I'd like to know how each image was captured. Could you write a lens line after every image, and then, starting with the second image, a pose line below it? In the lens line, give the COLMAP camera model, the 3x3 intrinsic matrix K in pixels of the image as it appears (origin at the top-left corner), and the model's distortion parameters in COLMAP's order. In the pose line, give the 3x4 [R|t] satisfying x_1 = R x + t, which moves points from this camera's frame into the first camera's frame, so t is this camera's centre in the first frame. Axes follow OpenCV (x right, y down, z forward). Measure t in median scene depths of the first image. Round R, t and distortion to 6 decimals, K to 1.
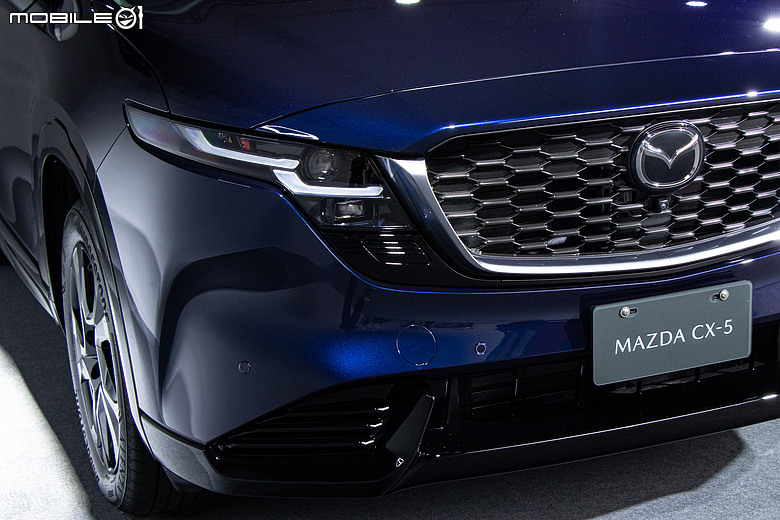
lens RADIAL K [[1452.8, 0, 395.5], [0, 1452.8, 260.0], [0, 0, 1]] dist [0.332929, 0.000000]
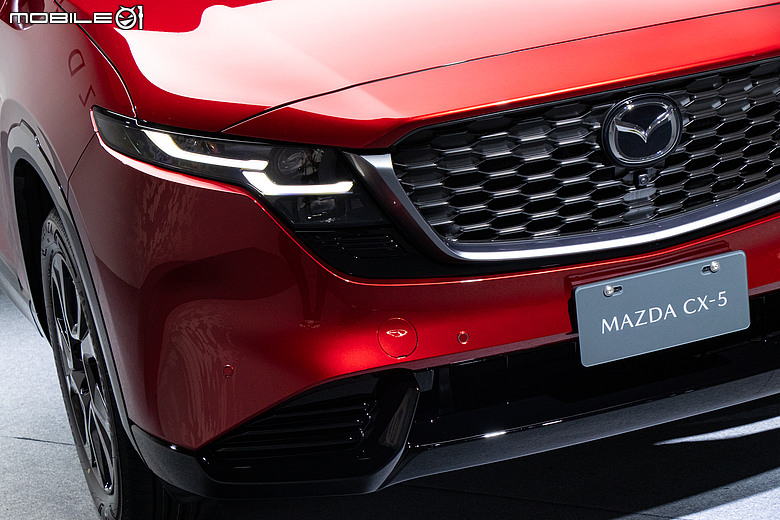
lens RADIAL K [[2089.0, 0, 387.6], [0, 2089.0, 262.1], [0, 0, 1]] dist [0.232989, 0.000000]
pose [[0.996233, -0.066206, -0.056013, 0.087643], [0.066647, 0.997758, 0.006050, -0.002217], [0.055487, -0.009761, 0.998412, -0.410962]]
